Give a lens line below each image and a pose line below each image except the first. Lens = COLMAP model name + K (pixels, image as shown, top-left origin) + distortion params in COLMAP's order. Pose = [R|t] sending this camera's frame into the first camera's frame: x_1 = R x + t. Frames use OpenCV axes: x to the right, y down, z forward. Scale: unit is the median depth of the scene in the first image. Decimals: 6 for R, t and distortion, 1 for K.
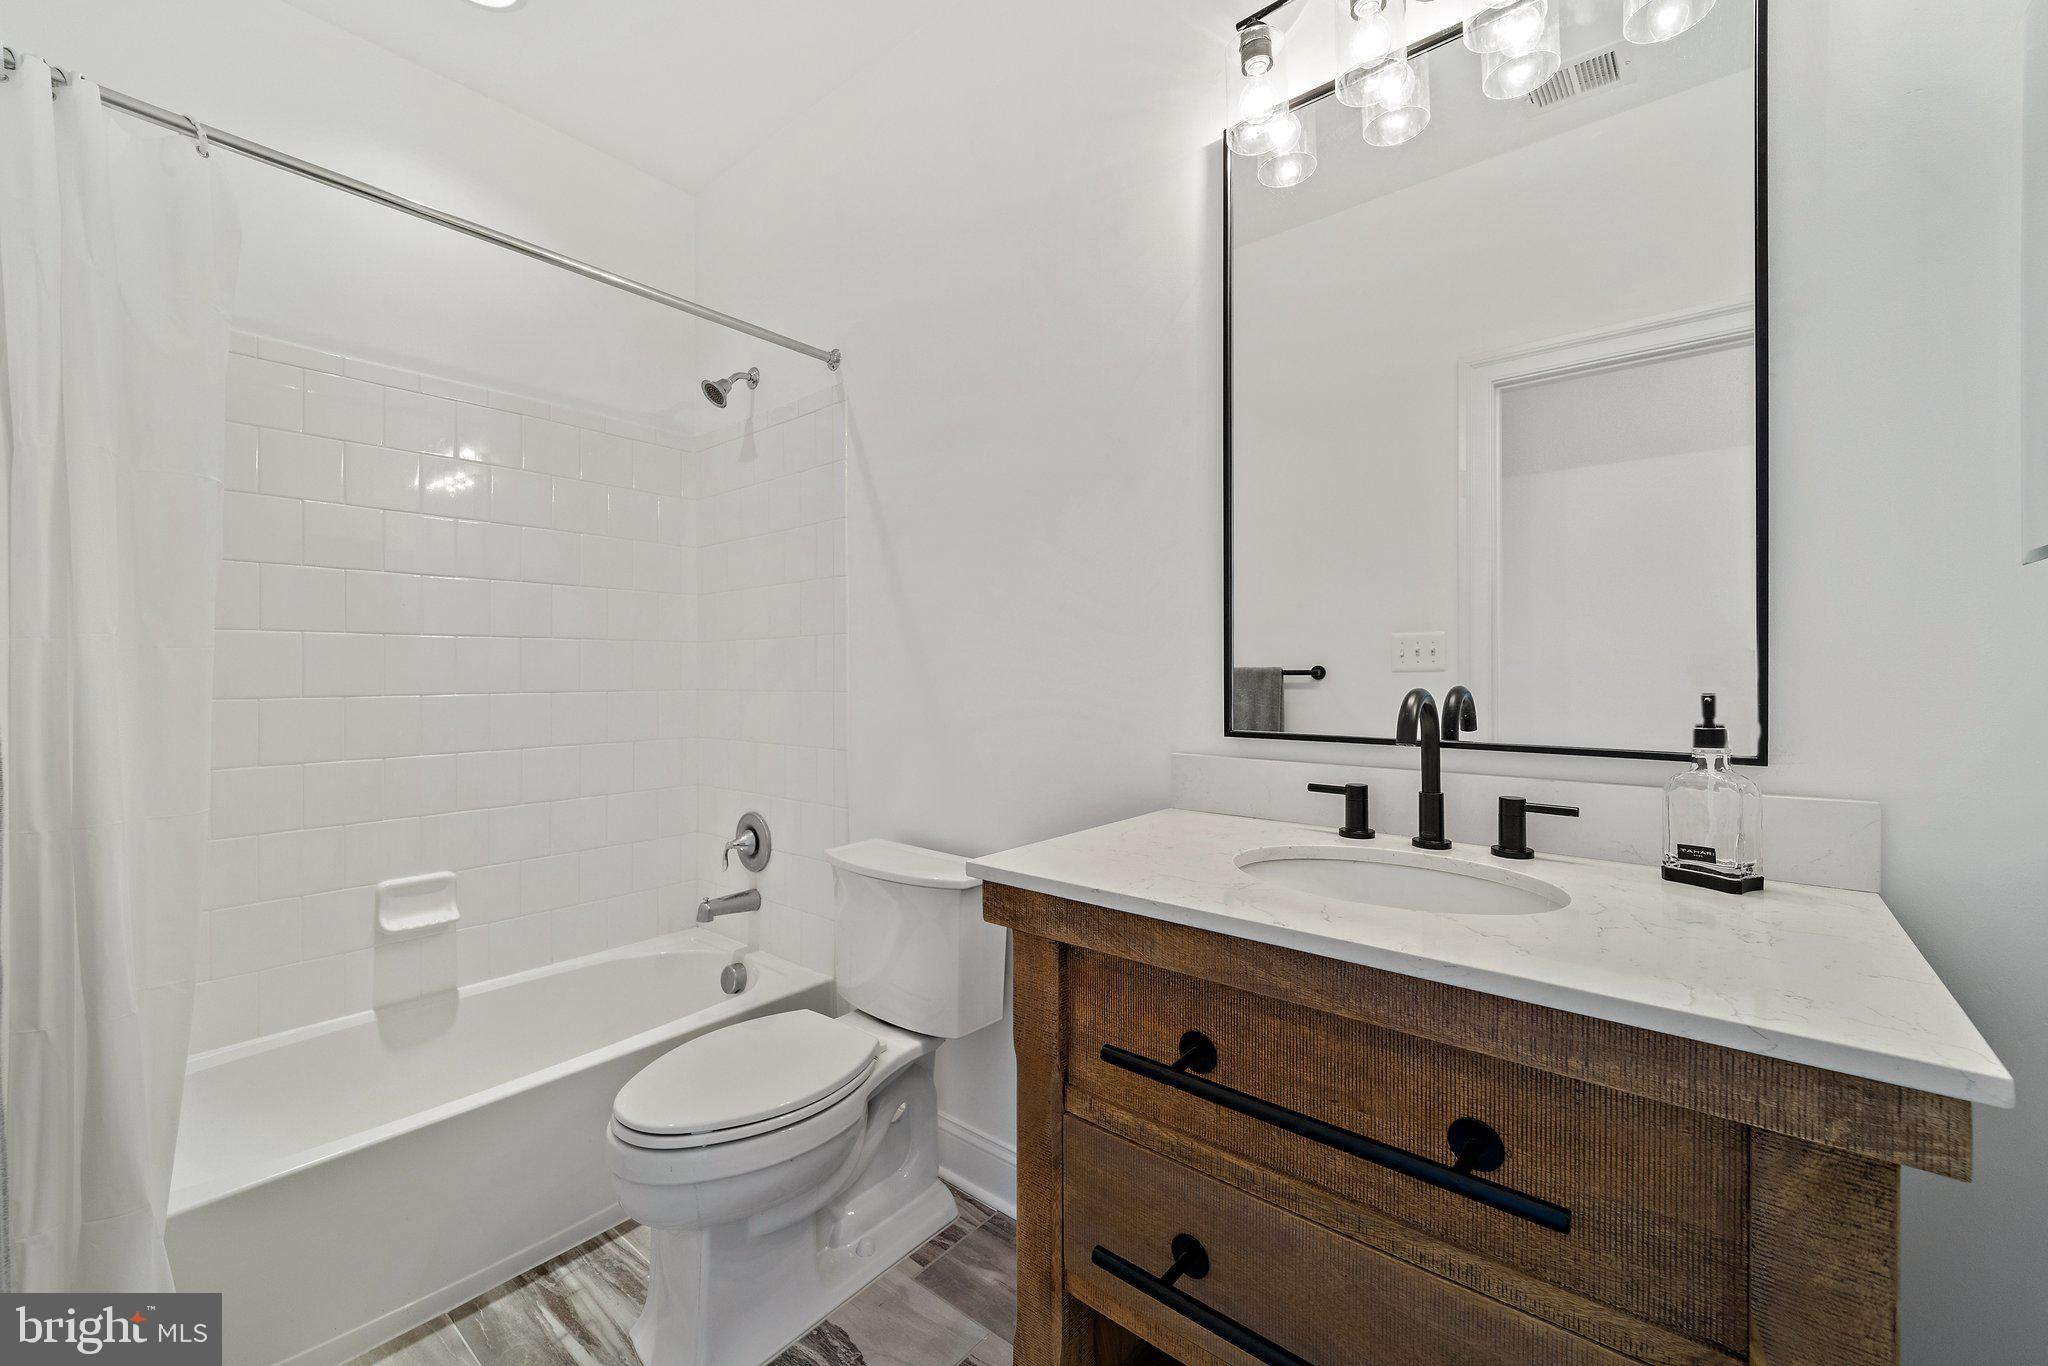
lens RADIAL K [[813.3, 0, 1030.2], [0, 813.3, 676.8], [0, 0, 1]] dist [0.010601, -0.006327]
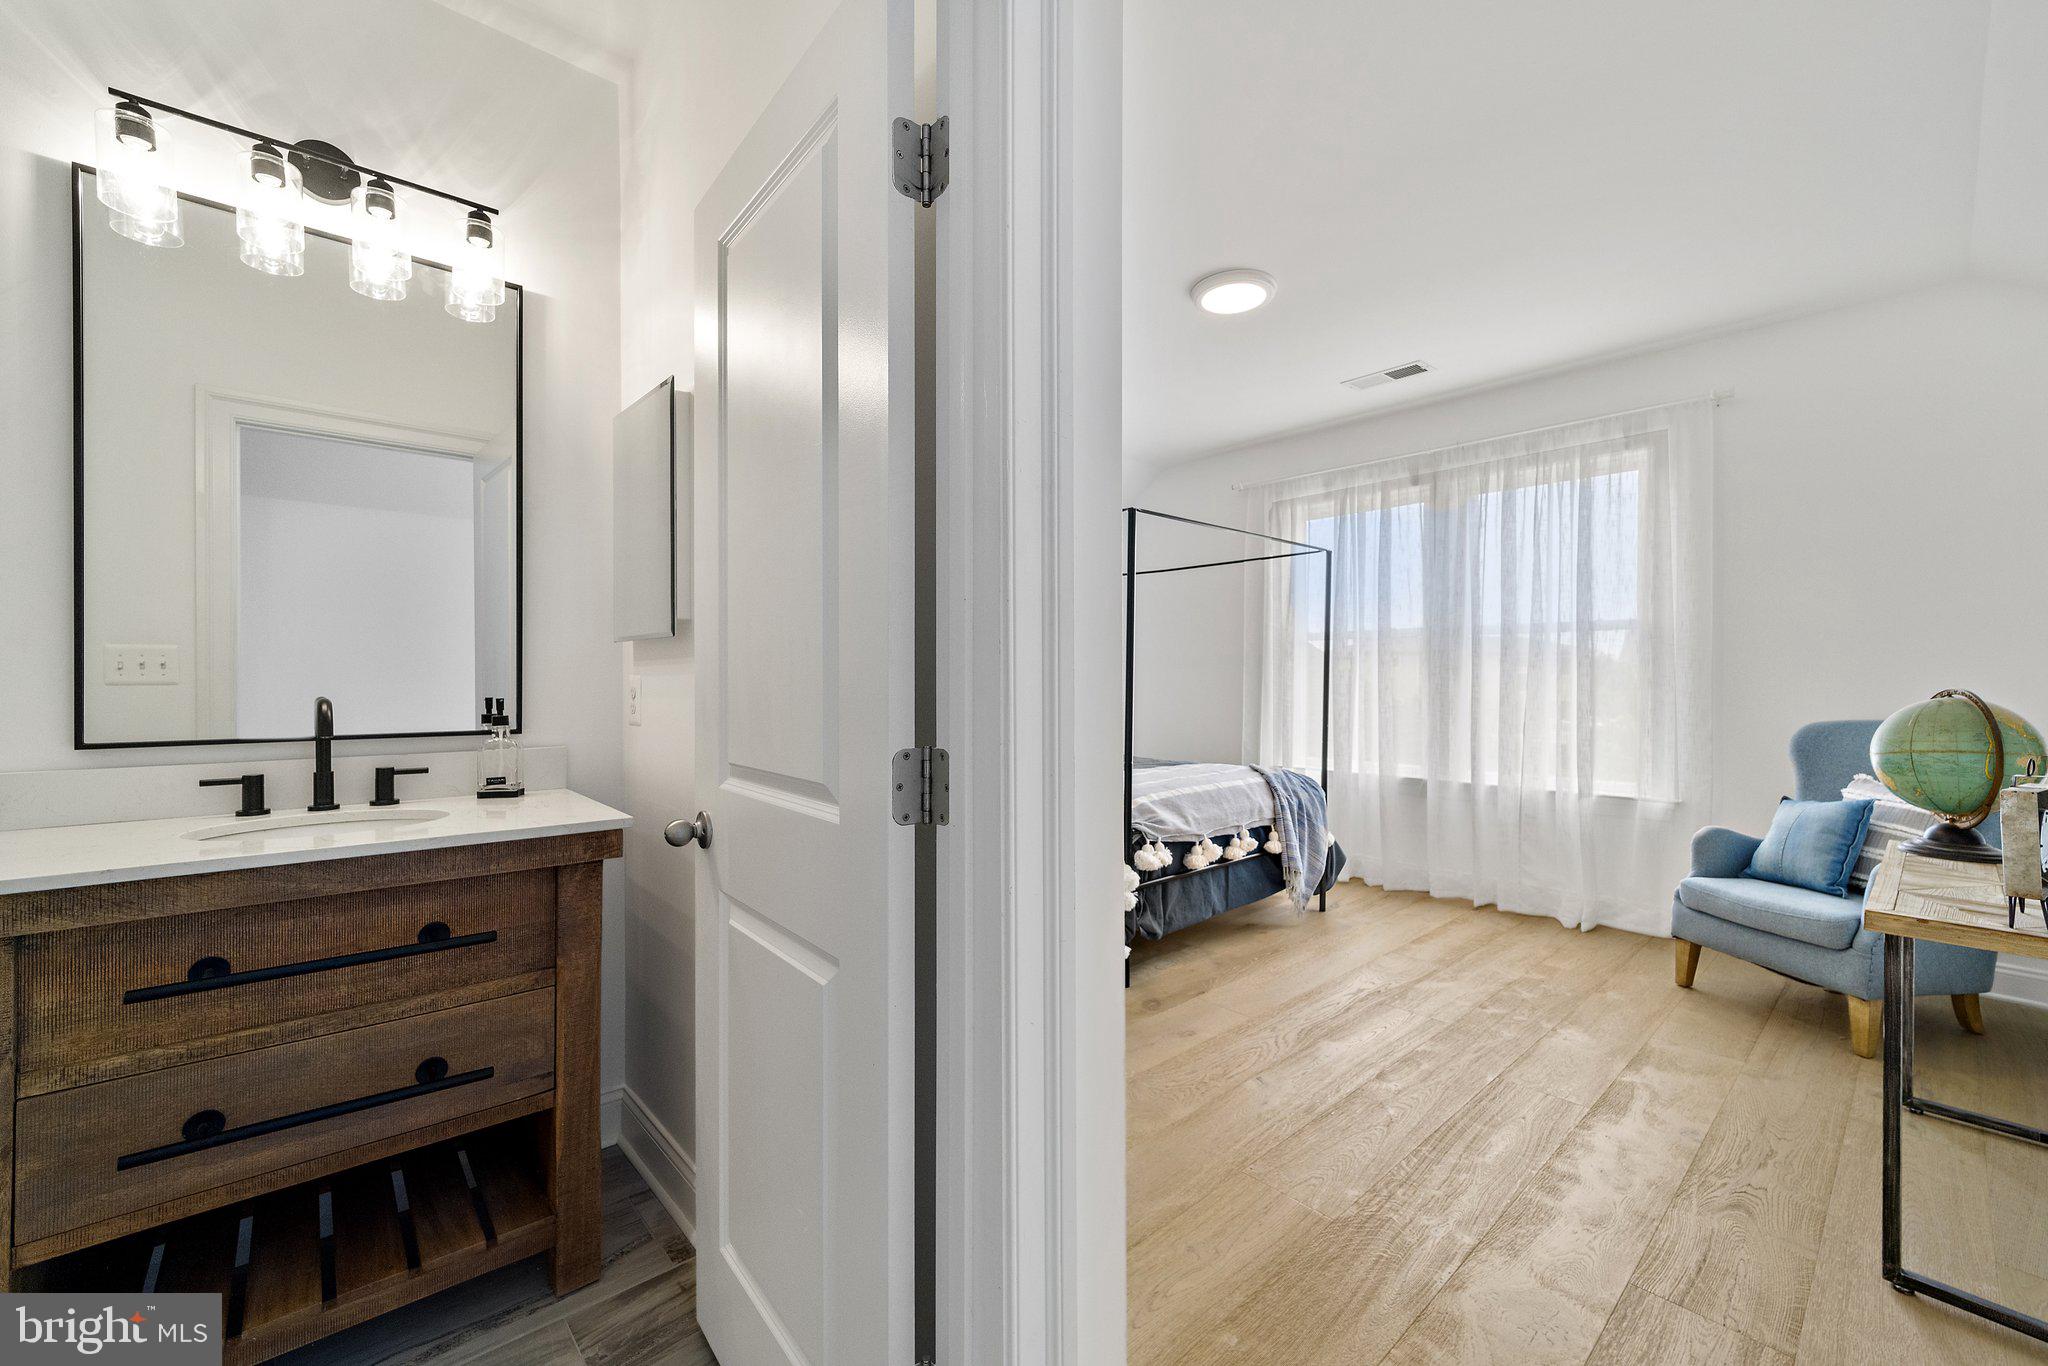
lens RADIAL K [[822.0, 0, 1022.1], [0, 822.0, 678.8], [0, 0, 1]] dist [-0.002869, 0.000256]
pose [[0.149117, 0.005371, 0.988805, -0.897580], [0.004738, 0.999970, -0.006146, -0.006261], [-0.988808, 0.005601, 0.149087, -0.505191]]
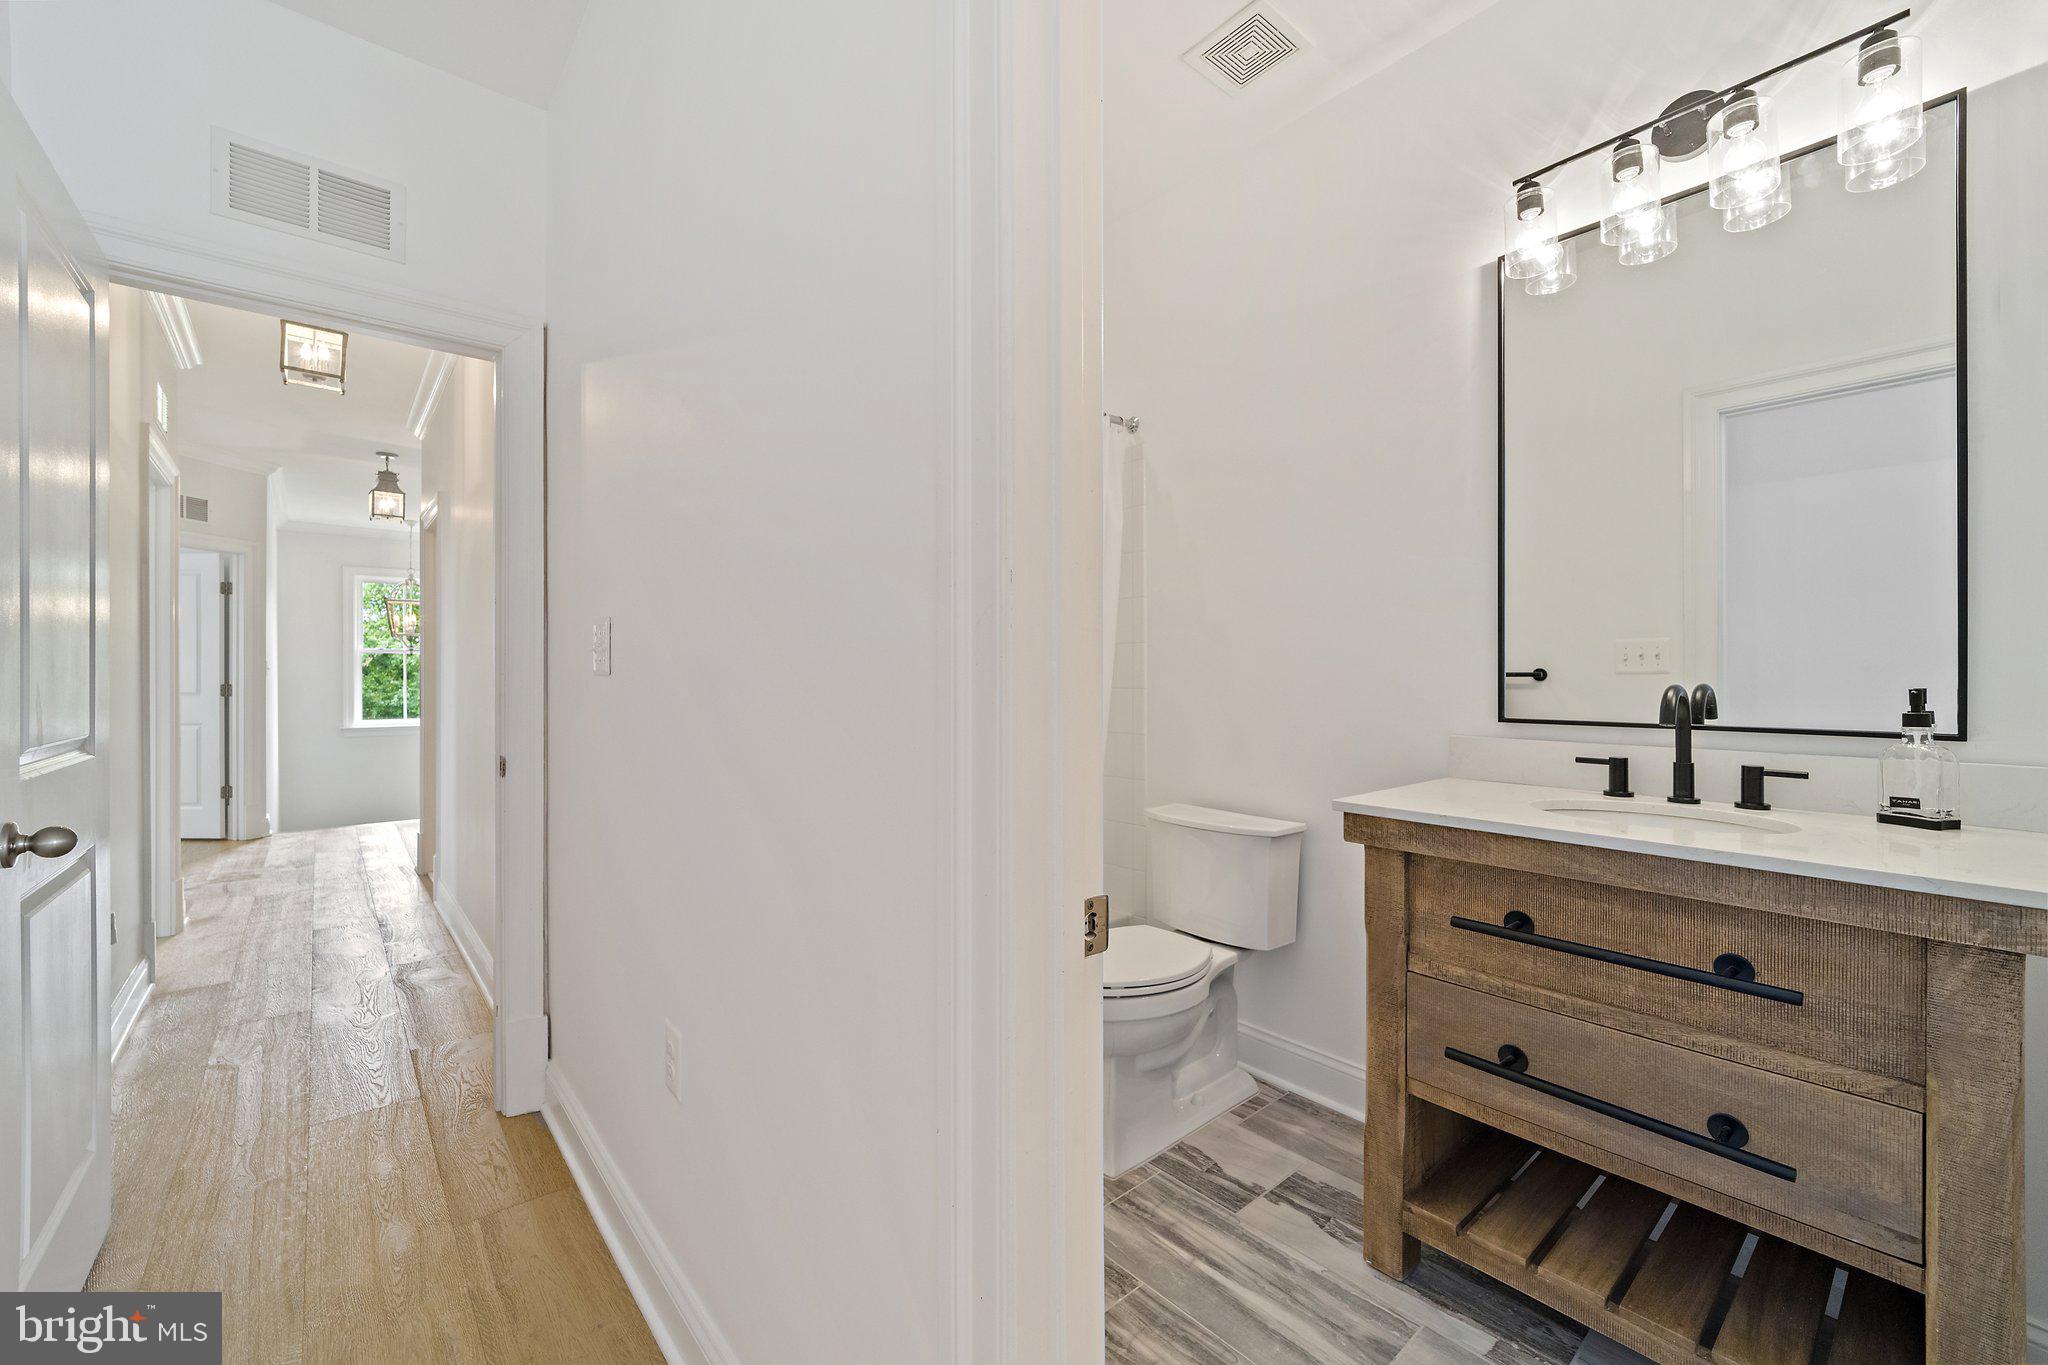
lens RADIAL K [[822.0, 0, 1022.1], [0, 822.0, 678.3], [0, 0, 1]] dist [-0.002869, 0.000256]
pose [[0.985563, 0.004191, -0.169257, -0.428143], [-0.004489, 0.999989, -0.001378, 0.012325], [0.169249, 0.002118, 0.985571, -0.626195]]
